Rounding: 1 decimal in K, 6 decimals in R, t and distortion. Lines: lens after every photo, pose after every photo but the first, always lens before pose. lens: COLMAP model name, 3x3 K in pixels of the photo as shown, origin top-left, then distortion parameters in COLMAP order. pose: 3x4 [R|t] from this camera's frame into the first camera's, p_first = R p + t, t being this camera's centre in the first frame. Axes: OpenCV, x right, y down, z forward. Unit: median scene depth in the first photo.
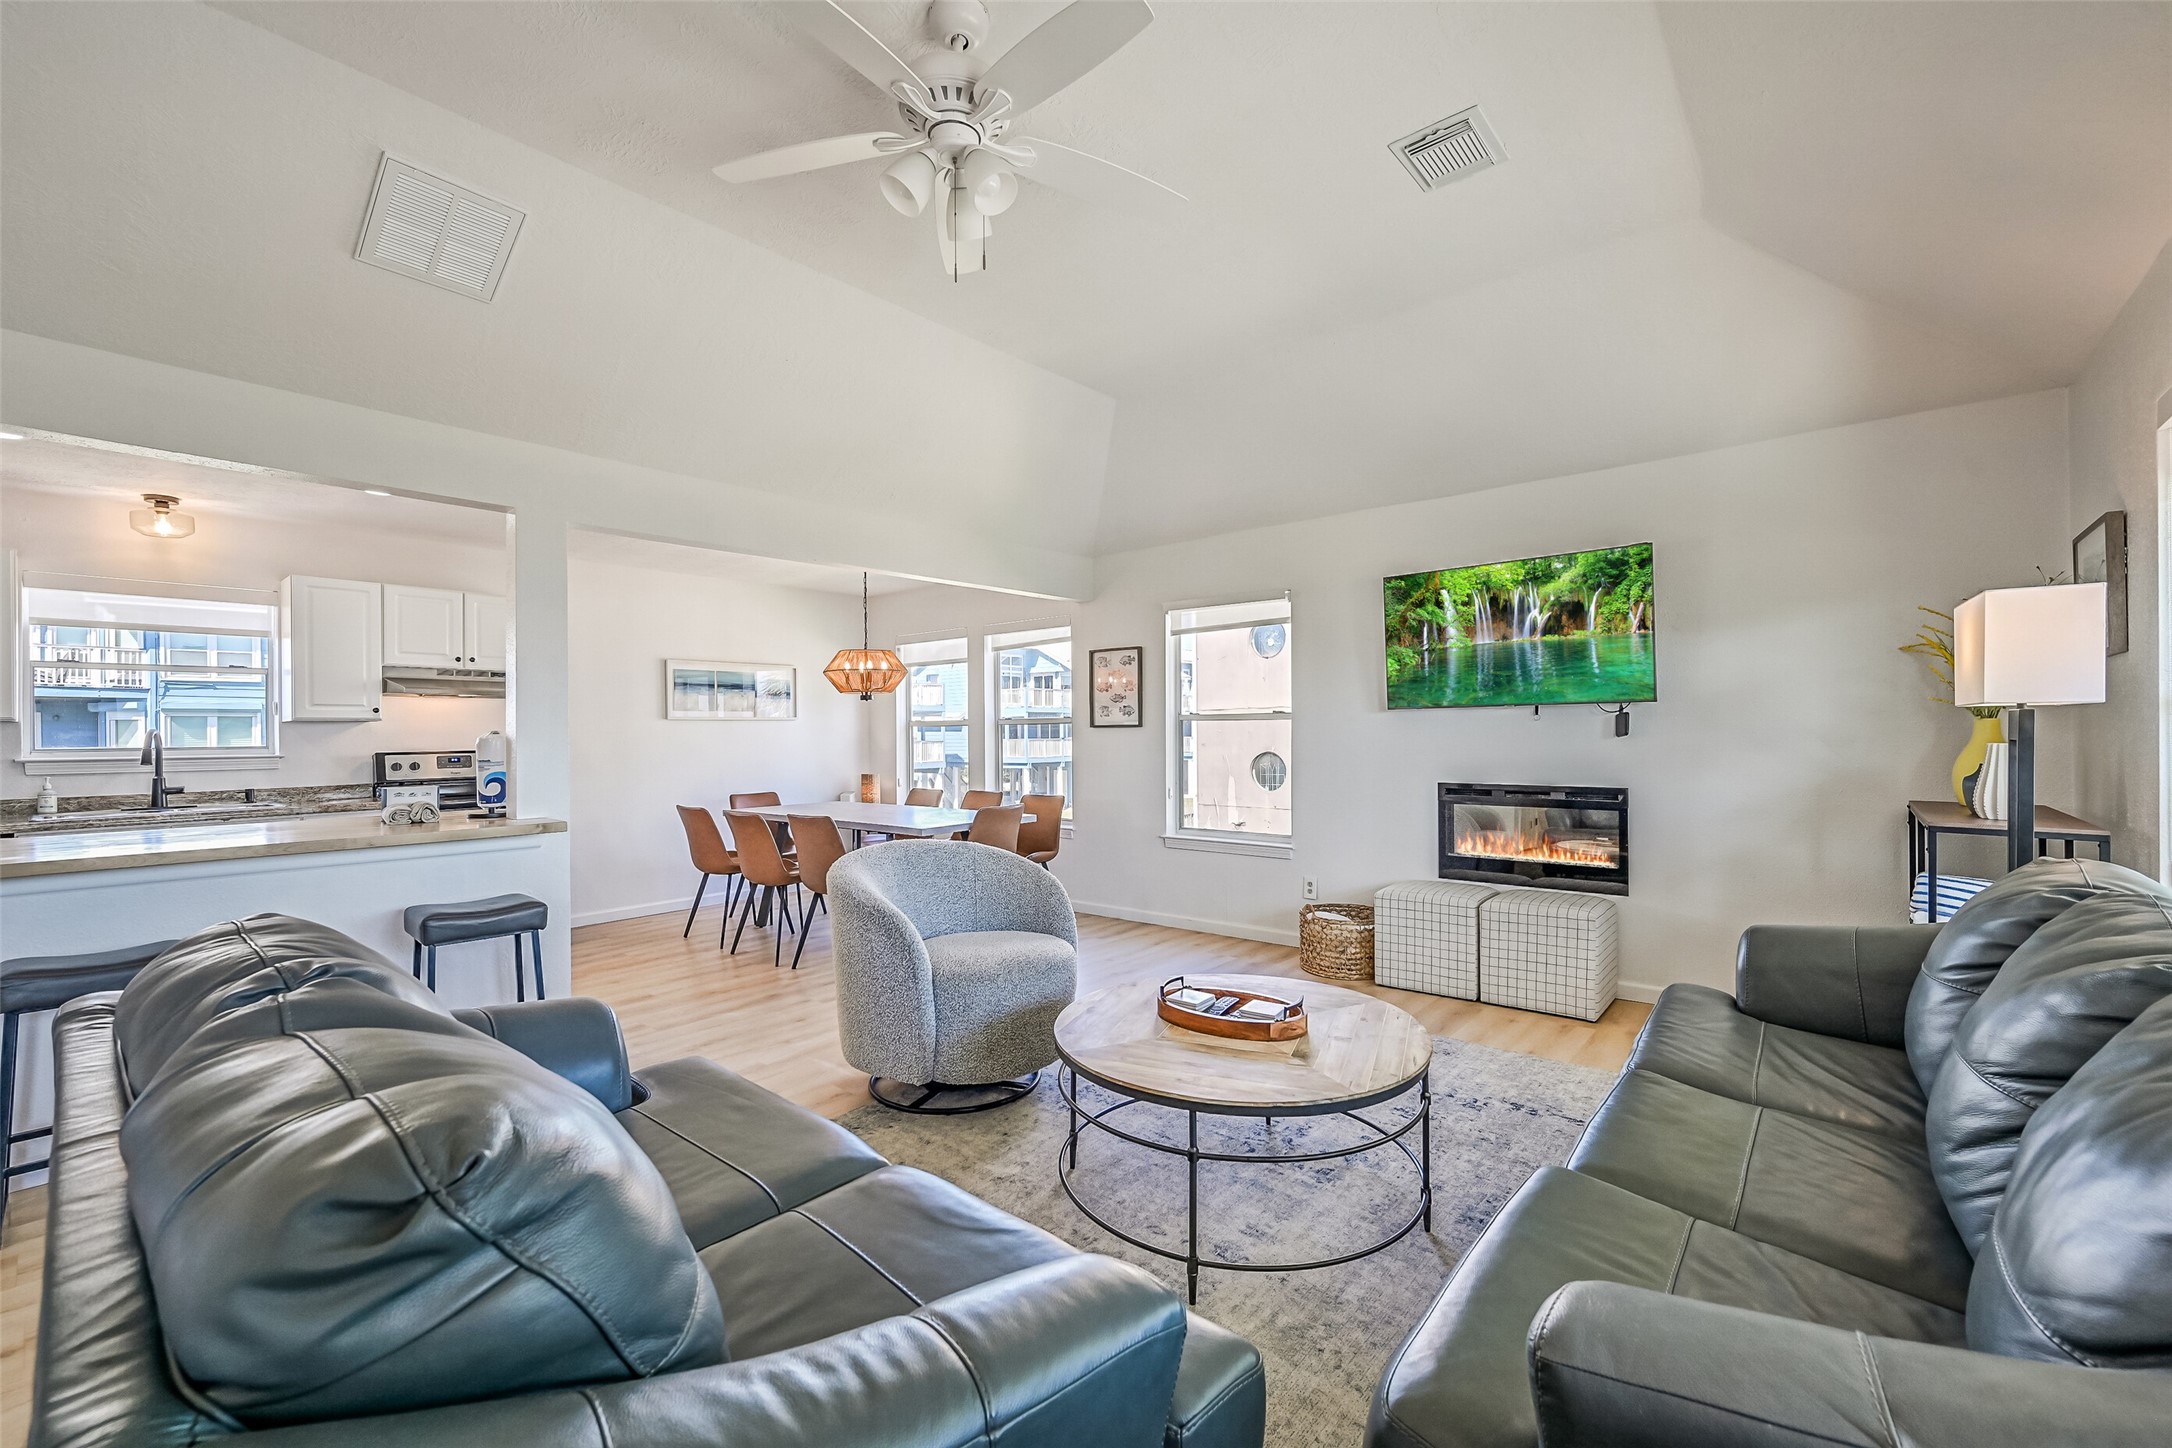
lens RADIAL K [[912.5, 0, 1112.2], [0, 912.5, 729.4], [0, 0, 1]] dist [-0.018108, 0.000333]
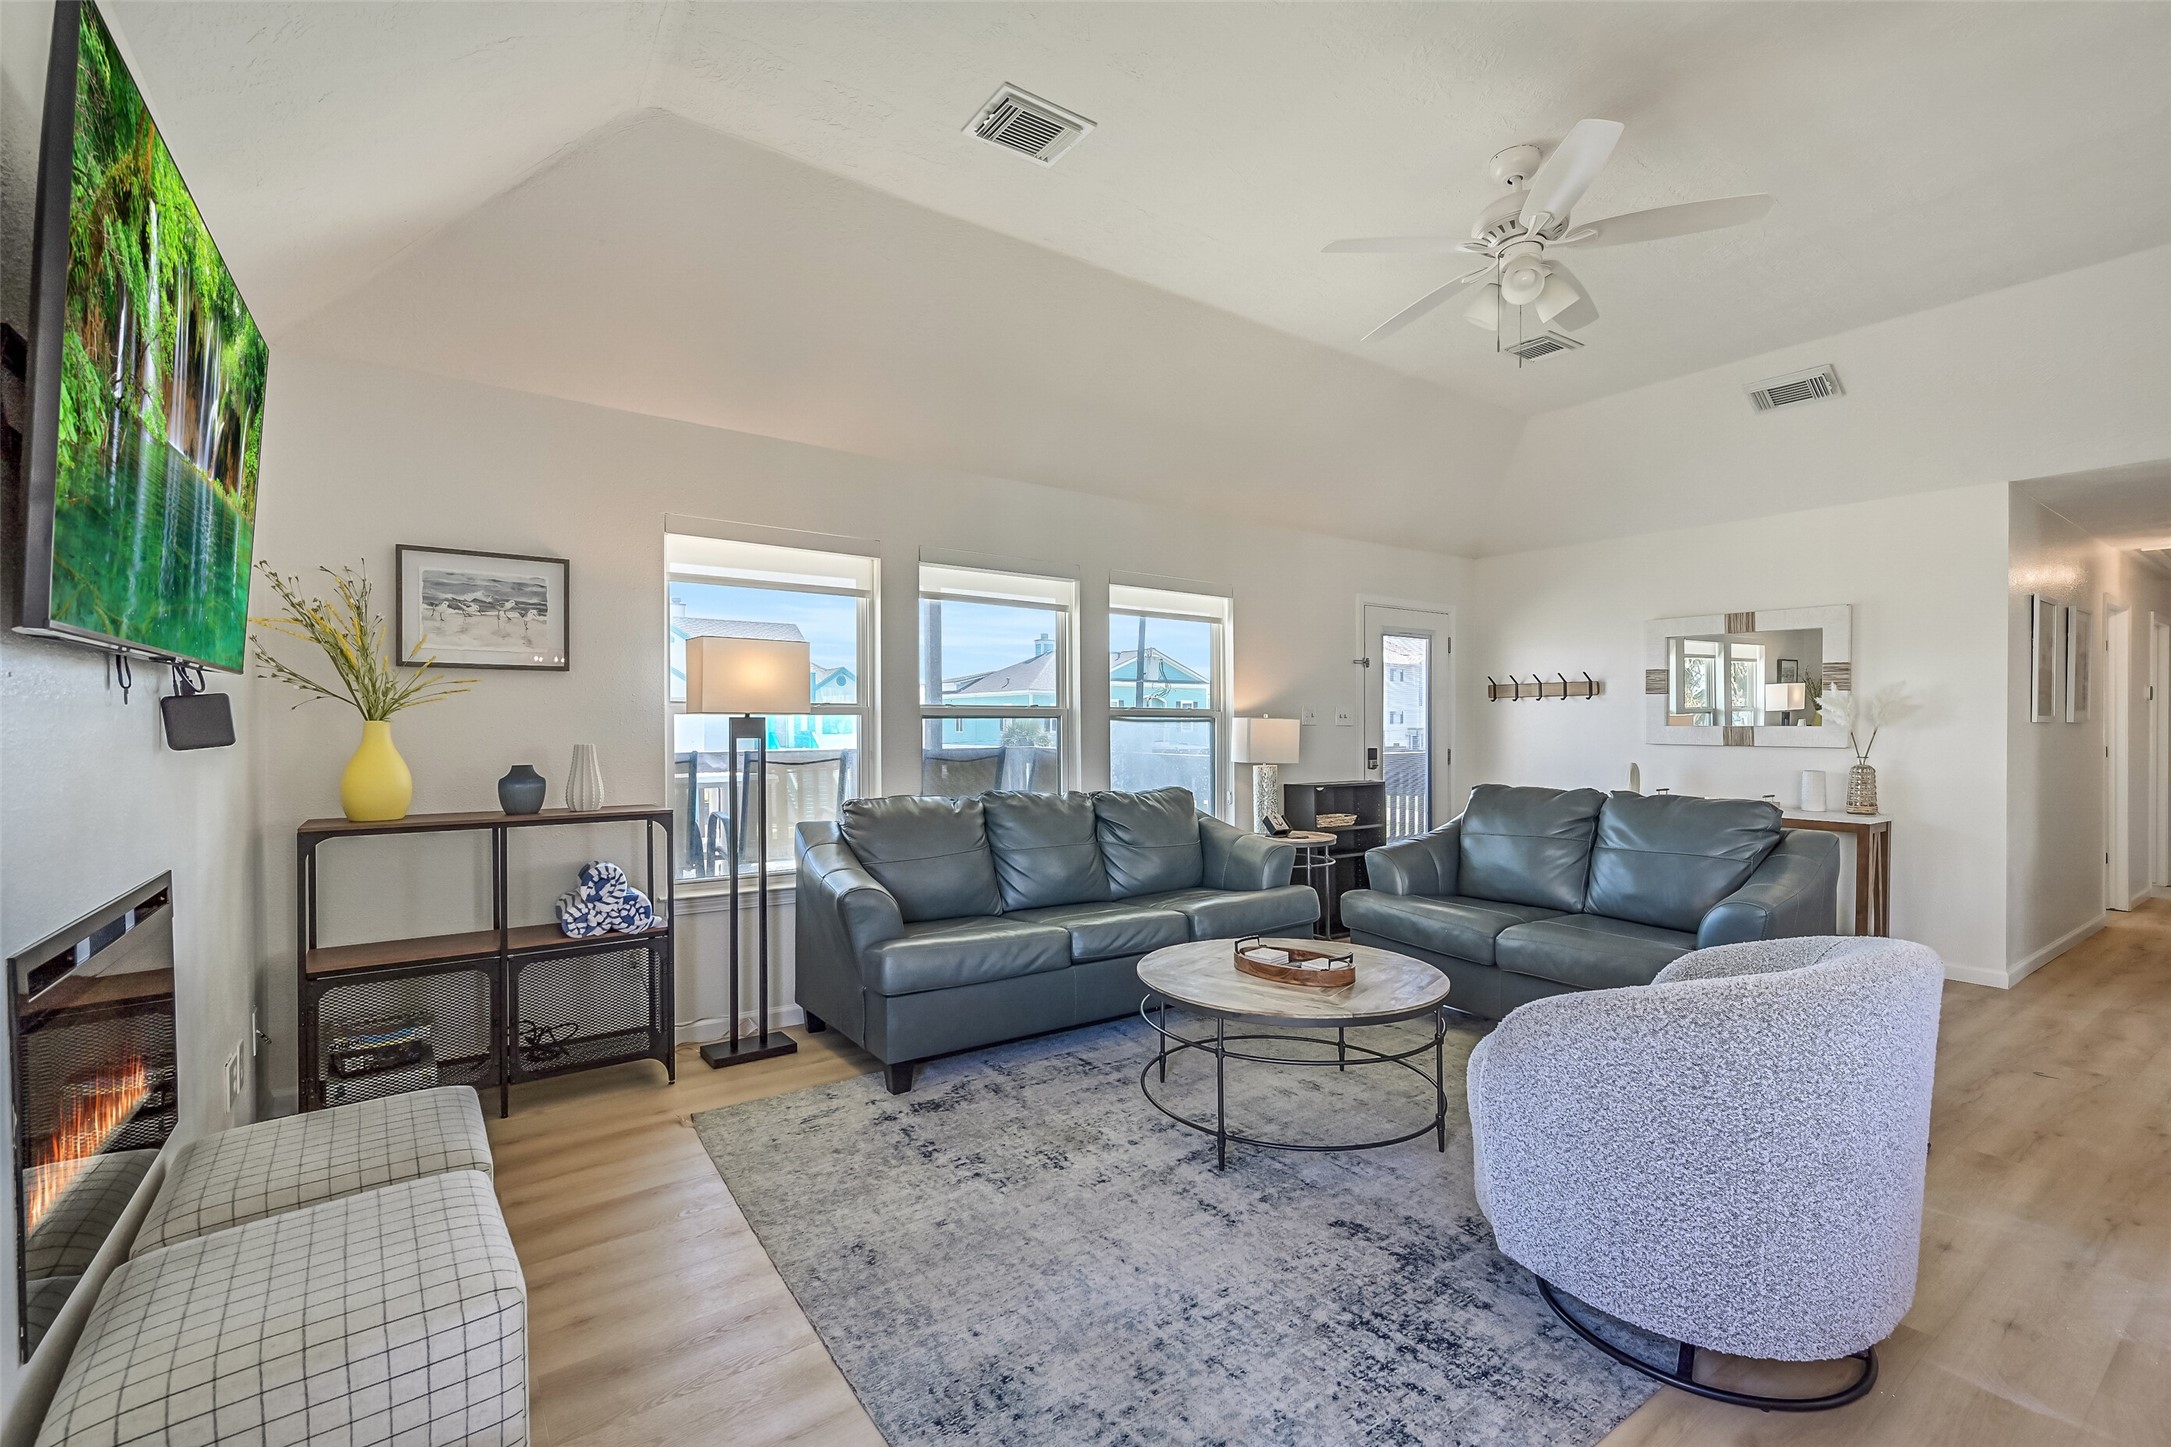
lens RADIAL K [[927.9, 0, 1098.5], [0, 927.9, 724.5], [0, 0, 1]] dist [-0.000799, 0.000453]
pose [[-0.968062, 0.012846, 0.250382, 0.037558], [0.011719, 0.999913, -0.005989, 0.001980], [-0.250437, -0.002863, -0.968129, 1.228781]]
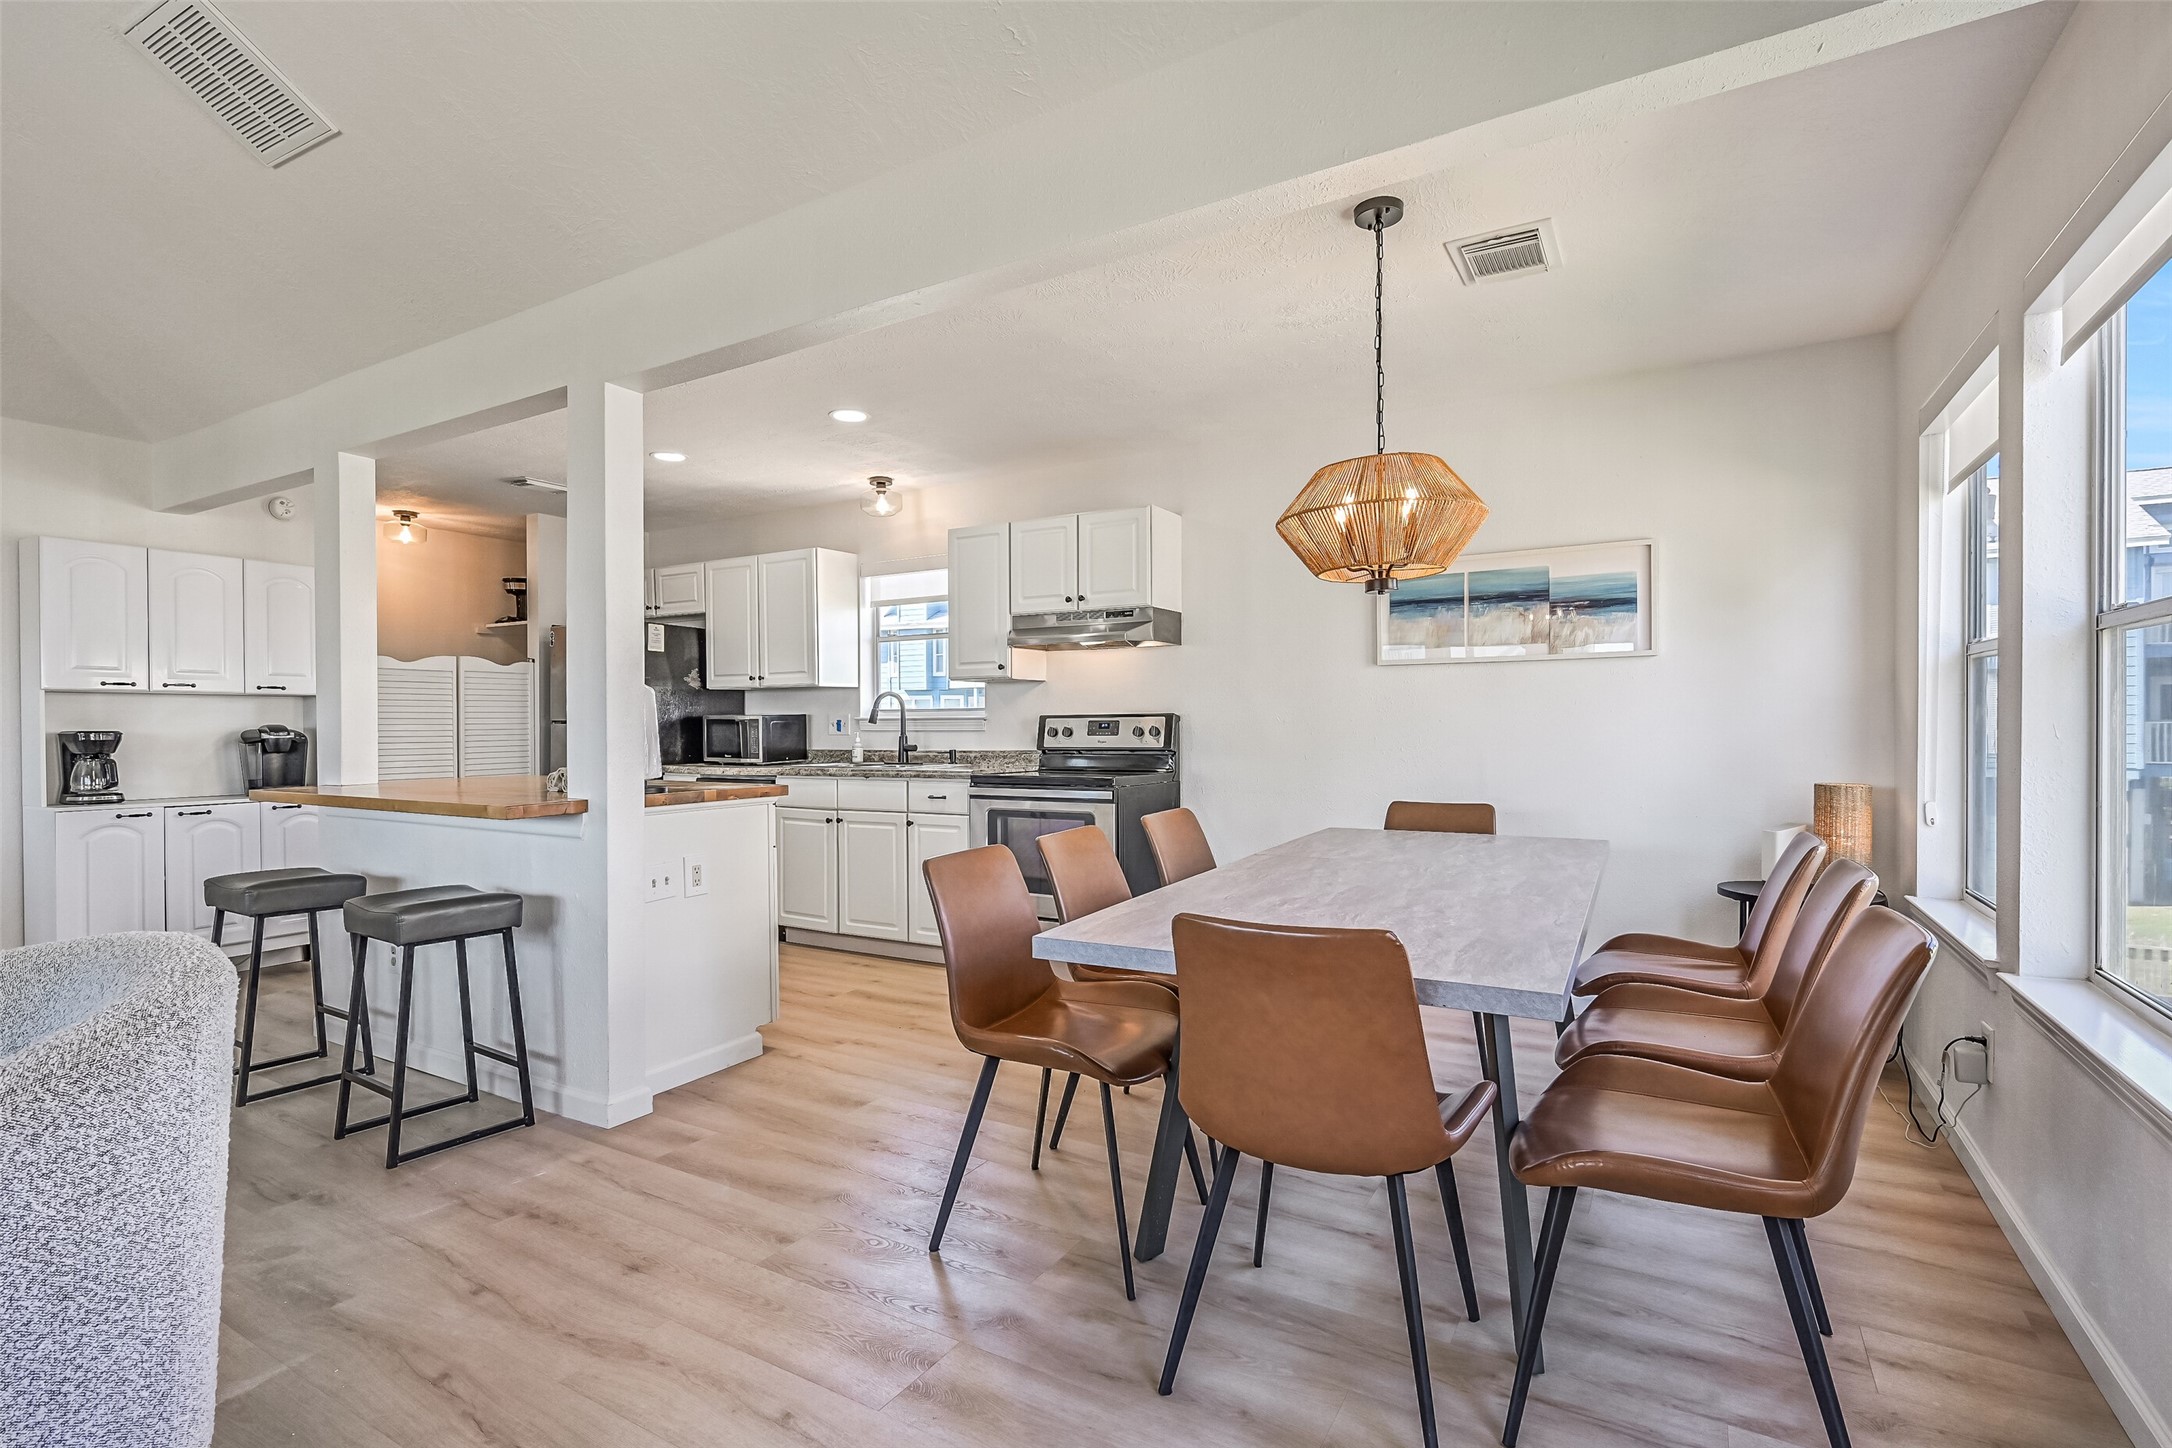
lens RADIAL K [[1004.7, 0, 1097.8], [0, 1004.7, 728.9], [0, 0, 1]] dist [0.001819, 0.000133]
pose [[0.155538, 0.017025, -0.987683, 0.195877], [0.006976, 0.999808, 0.018333, 0.024019], [0.987805, -0.009741, 0.155389, 1.032600]]
